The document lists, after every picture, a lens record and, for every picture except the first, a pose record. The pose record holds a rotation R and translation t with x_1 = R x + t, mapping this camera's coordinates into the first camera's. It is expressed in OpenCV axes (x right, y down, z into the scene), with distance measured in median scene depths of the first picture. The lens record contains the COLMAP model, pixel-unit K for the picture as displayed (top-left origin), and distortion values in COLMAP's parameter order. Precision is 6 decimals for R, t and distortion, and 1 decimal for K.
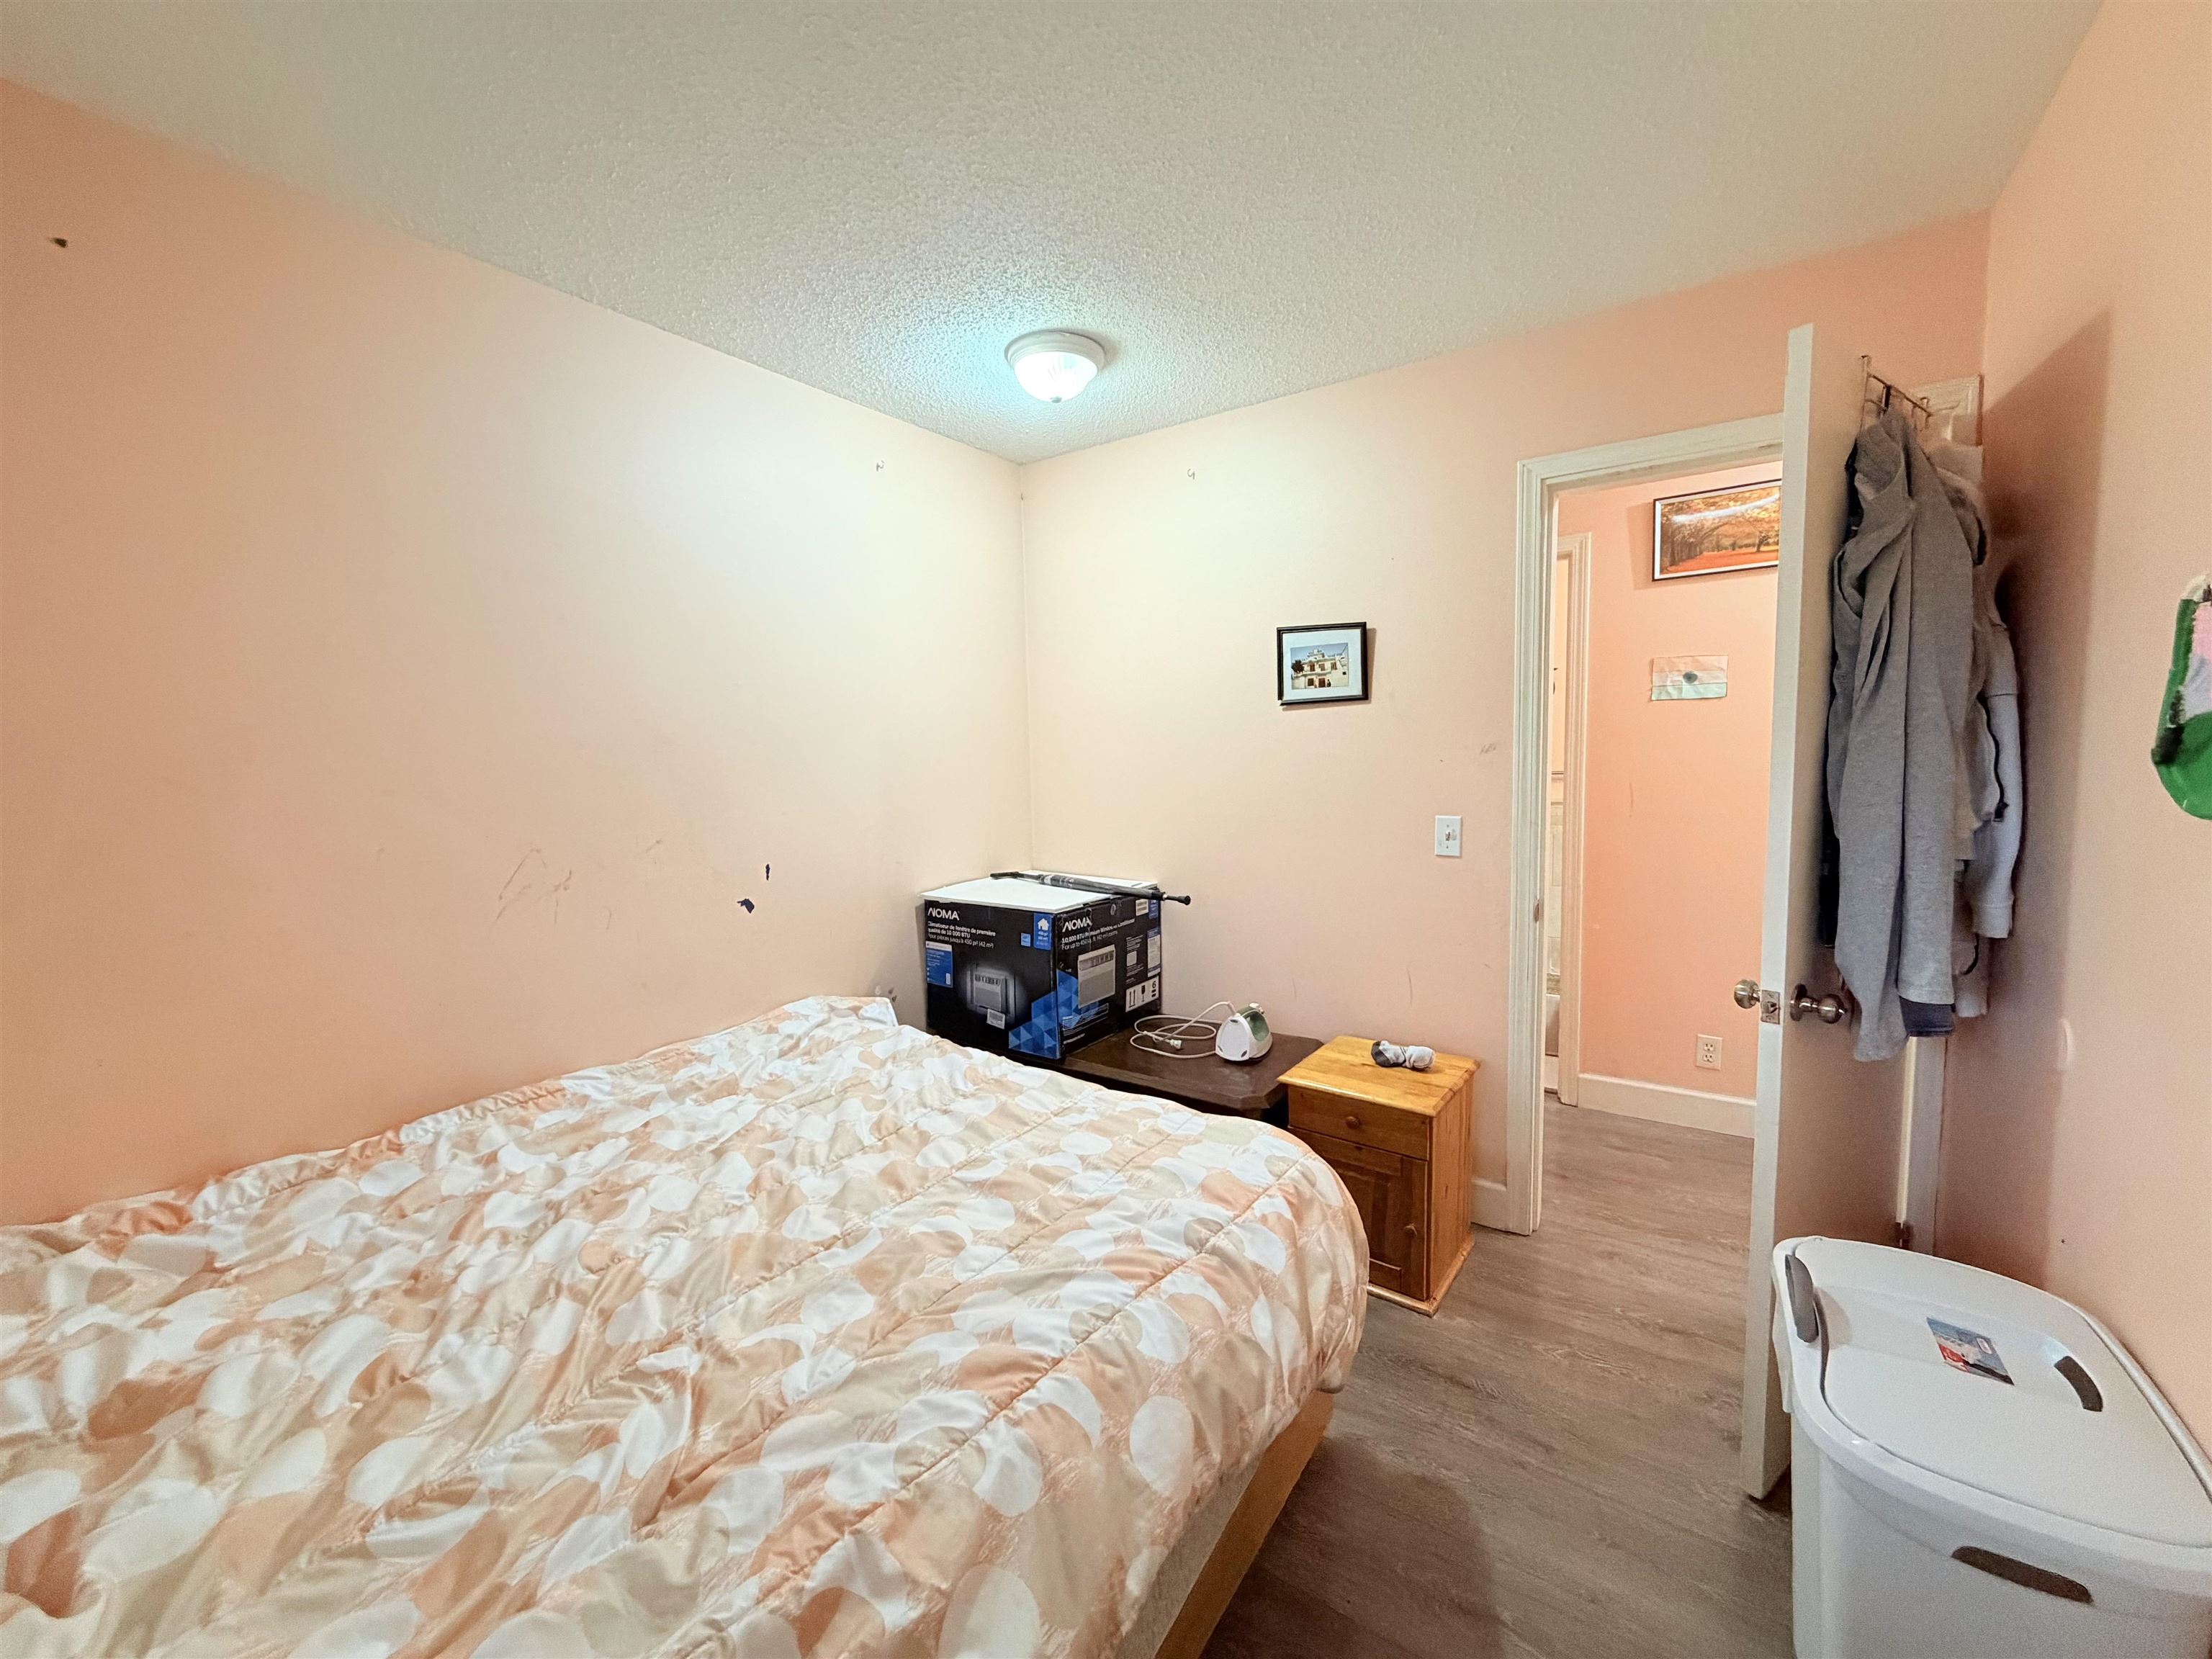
lens RADIAL K [[880.2, 0, 1104.6], [0, 880.2, 830.5], [0, 0, 1]] dist [-0.000169, -0.000086]
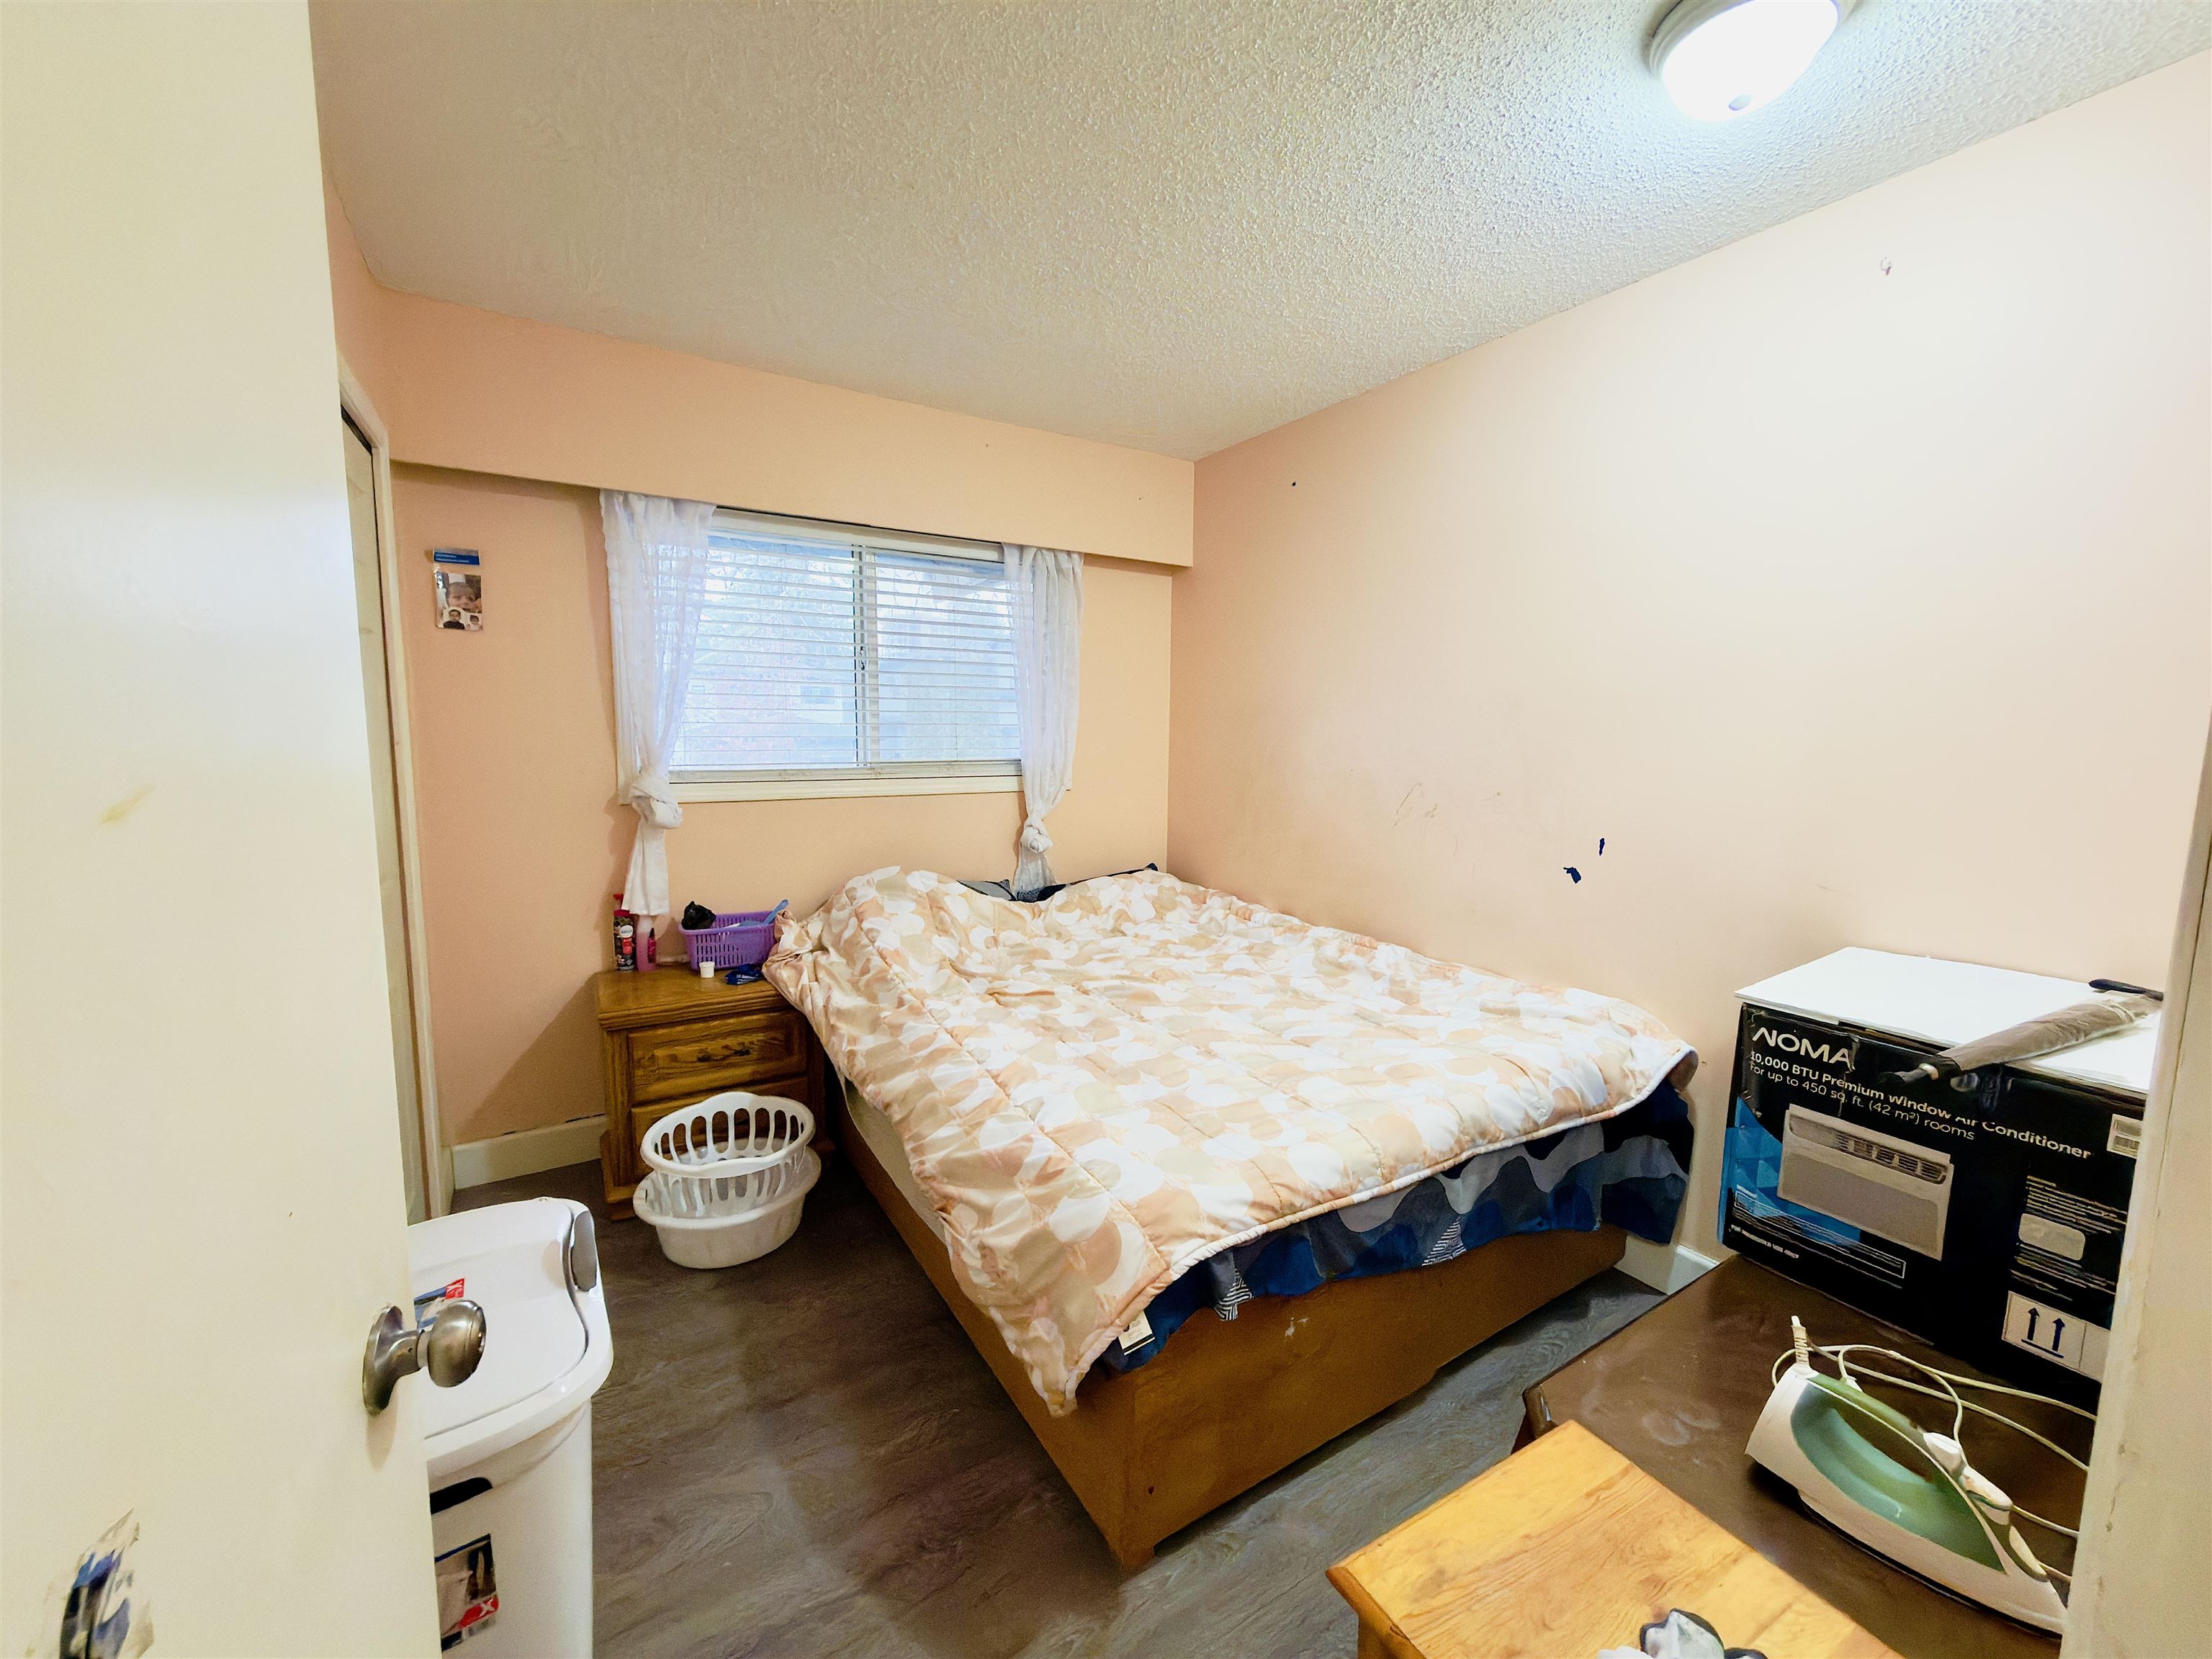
lens RADIAL K [[880.2, 0, 1104.6], [0, 880.2, 830.5], [0, 0, 1]] dist [-0.000169, -0.000086]
pose [[-0.397849, 0.127885, -0.908494, 0.603909], [-0.087644, 0.980411, 0.176389, -0.078953], [0.913255, 0.149800, -0.378847, 0.795546]]
